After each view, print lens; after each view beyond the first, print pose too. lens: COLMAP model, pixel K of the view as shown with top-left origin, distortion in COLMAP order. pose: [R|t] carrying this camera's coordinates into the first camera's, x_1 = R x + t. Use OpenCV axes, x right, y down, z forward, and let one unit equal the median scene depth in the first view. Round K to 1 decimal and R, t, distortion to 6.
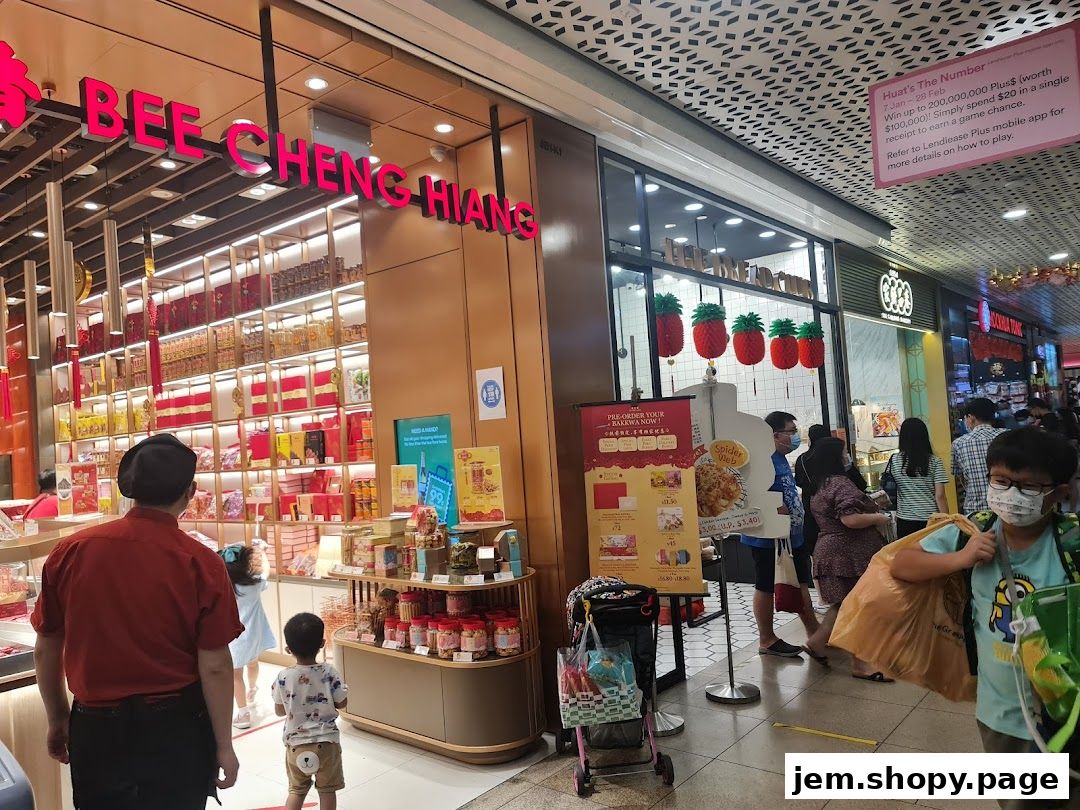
lens RADIAL K [[806.5, 0, 534.8], [0, 806.5, 406.4], [0, 0, 1]] dist [0.066039, -0.031656]
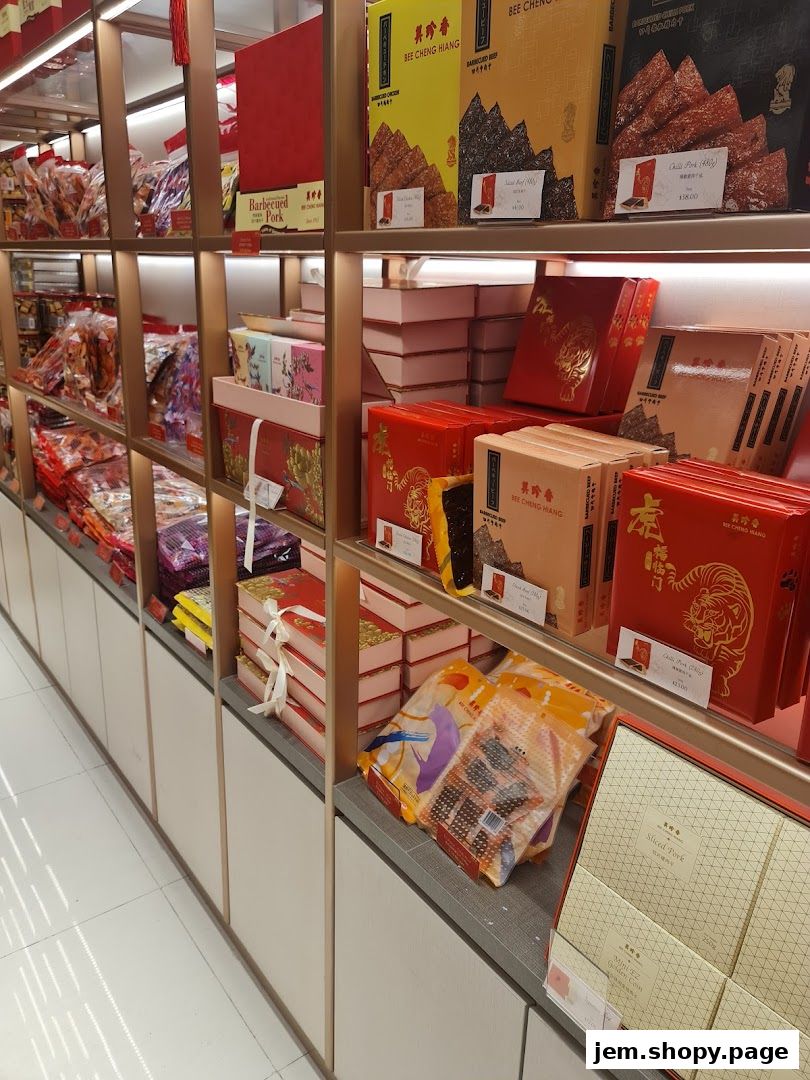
lens RADIAL K [[806.5, 0, 400.8], [0, 806.5, 533.1], [0, 0, 1]] dist [0.066039, -0.031656]
pose [[0.970619, 0.156582, -0.182705, -0.266552], [-0.081634, 0.928553, 0.362113, 0.069944], [0.226351, -0.336559, 0.914053, 0.819258]]
